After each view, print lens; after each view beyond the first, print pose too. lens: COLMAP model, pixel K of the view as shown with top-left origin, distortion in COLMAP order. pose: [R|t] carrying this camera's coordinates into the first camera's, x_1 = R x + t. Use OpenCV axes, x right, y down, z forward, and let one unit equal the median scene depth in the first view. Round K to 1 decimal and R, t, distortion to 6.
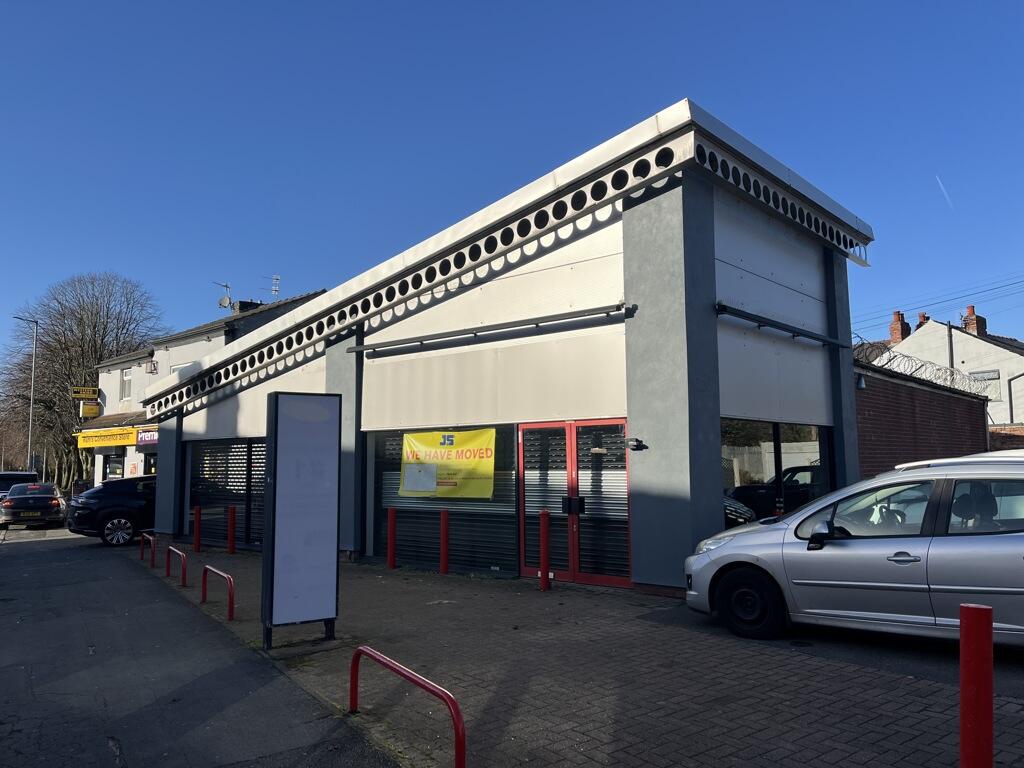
lens RADIAL K [[774.8, 0, 515.1], [0, 774.8, 382.2], [0, 0, 1]] dist [0.074888, -0.077191]
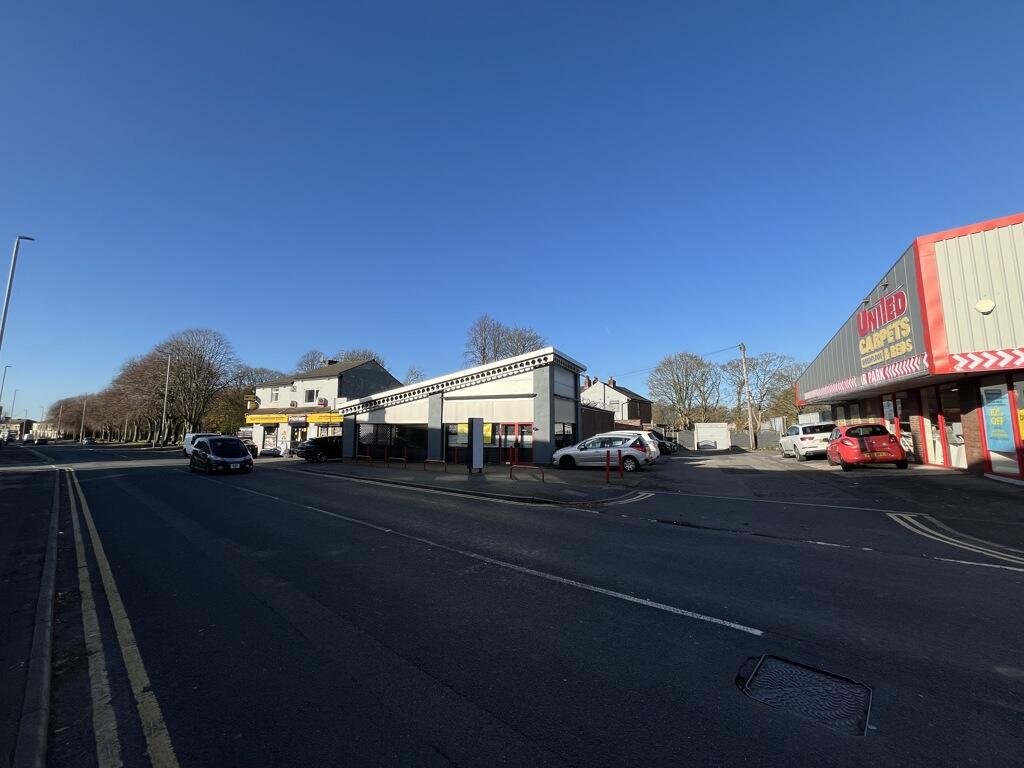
lens RADIAL K [[411.4, 0, 511.7], [0, 411.4, 381.0], [0, 0, 1]] dist [-0.003229, -0.000055]
pose [[0.958272, 0.043288, 0.282561, -0.457891], [-0.038162, 0.998992, -0.023623, -0.090115], [-0.283299, 0.011854, 0.958958, -0.799254]]
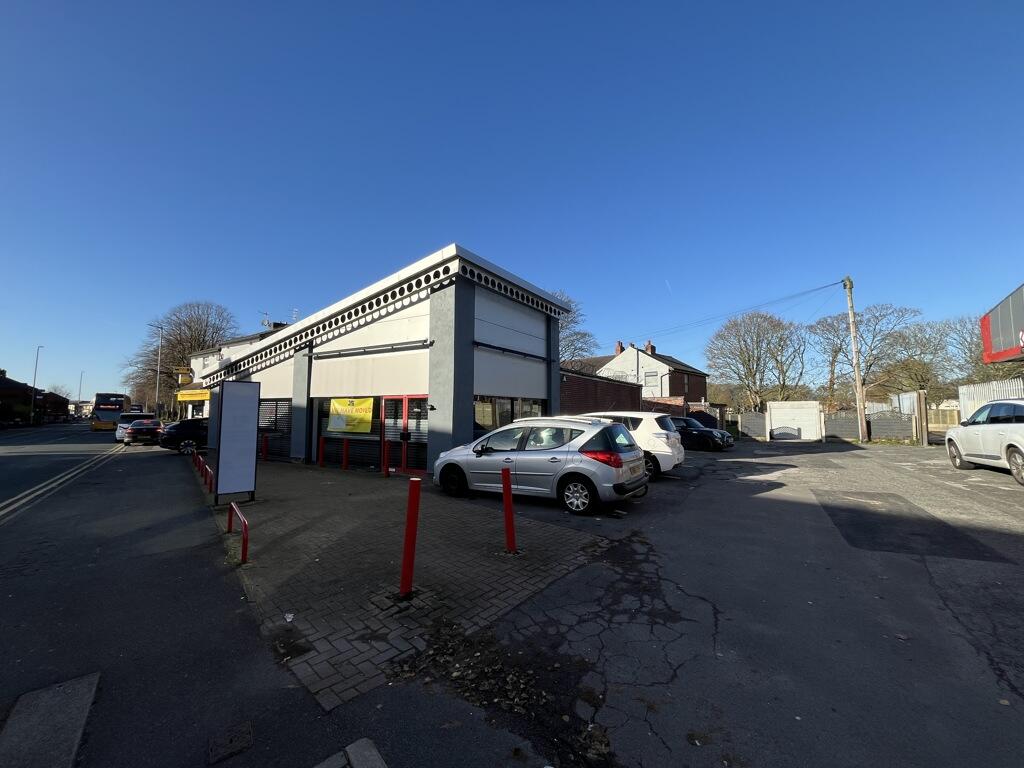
lens RADIAL K [[411.4, 0, 511.7], [0, 411.4, 381.0], [0, 0, 1]] dist [-0.003229, -0.000055]
pose [[0.989320, 0.024522, 0.143685, 0.167609], [-0.028656, 0.999231, 0.026772, -0.021320], [-0.142918, -0.030604, 0.989261, -0.094526]]
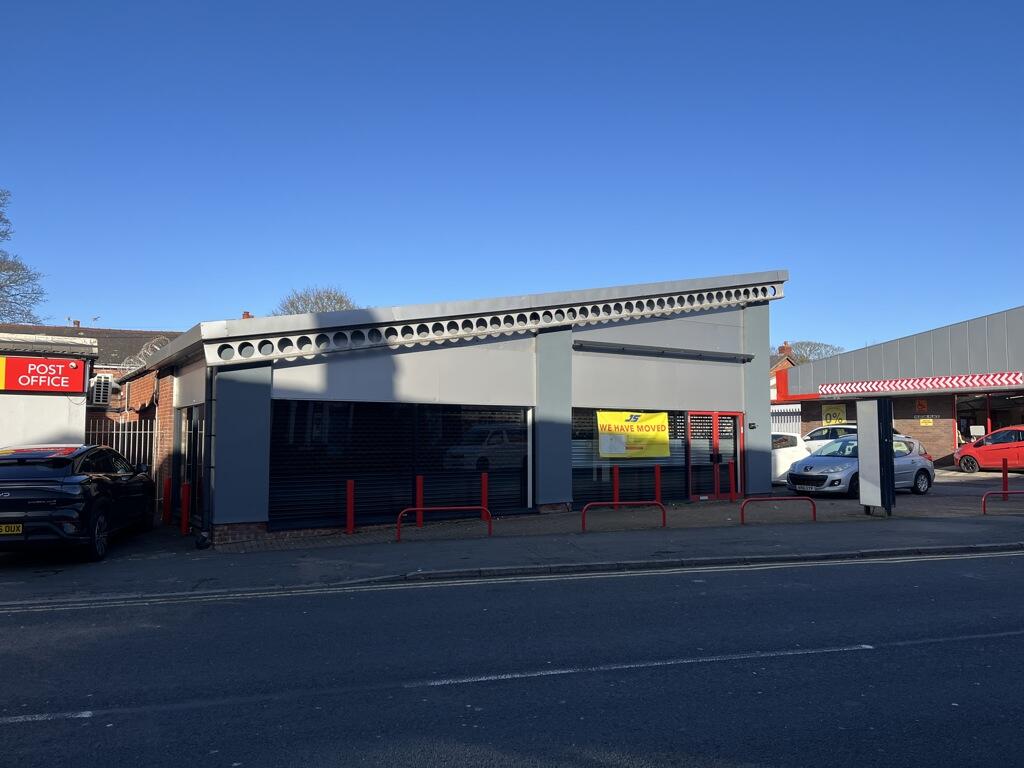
lens RADIAL K [[777.4, 0, 508.4], [0, 777.4, 393.4], [0, 0, 1]] dist [0.071593, -0.093026]
pose [[0.287798, 0.066021, 0.955413, -1.574710], [-0.100547, 0.994190, -0.038413, 0.109814], [-0.952398, -0.085009, 0.292764, 0.812411]]
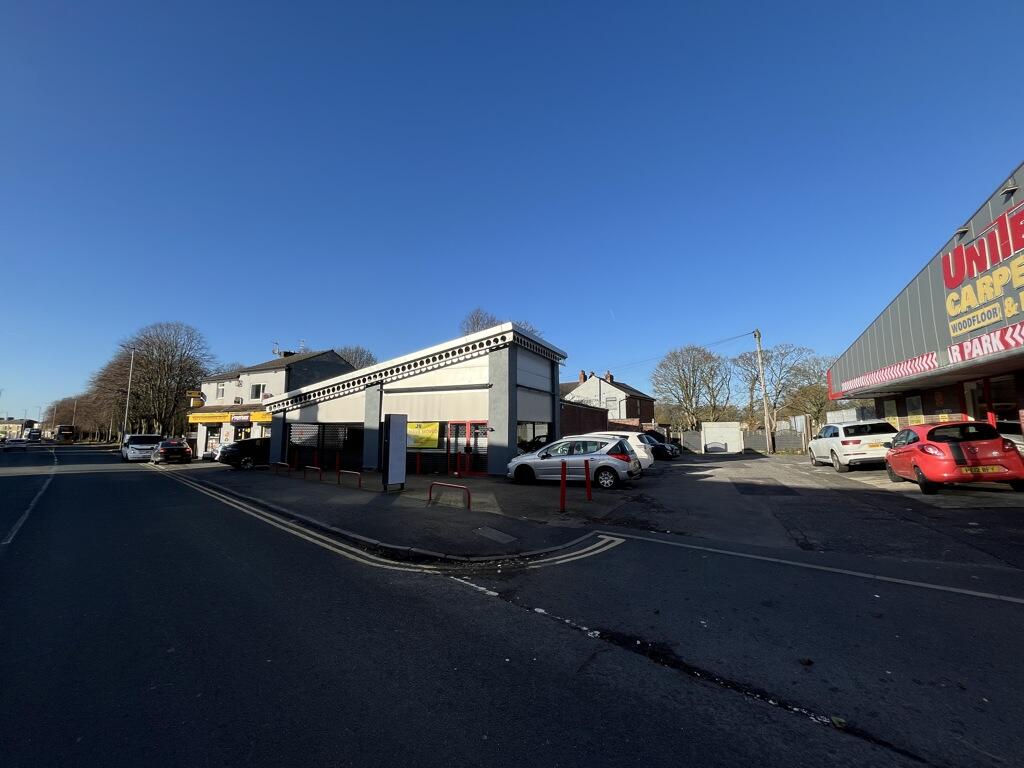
lens RADIAL K [[411.4, 0, 511.7], [0, 411.4, 381.0], [0, 0, 1]] dist [-0.003229, -0.000055]
pose [[0.963458, 0.041007, 0.264702, -0.163703], [-0.036162, 0.999078, -0.023155, -0.061995], [-0.265408, 0.012737, 0.964052, -0.477543]]
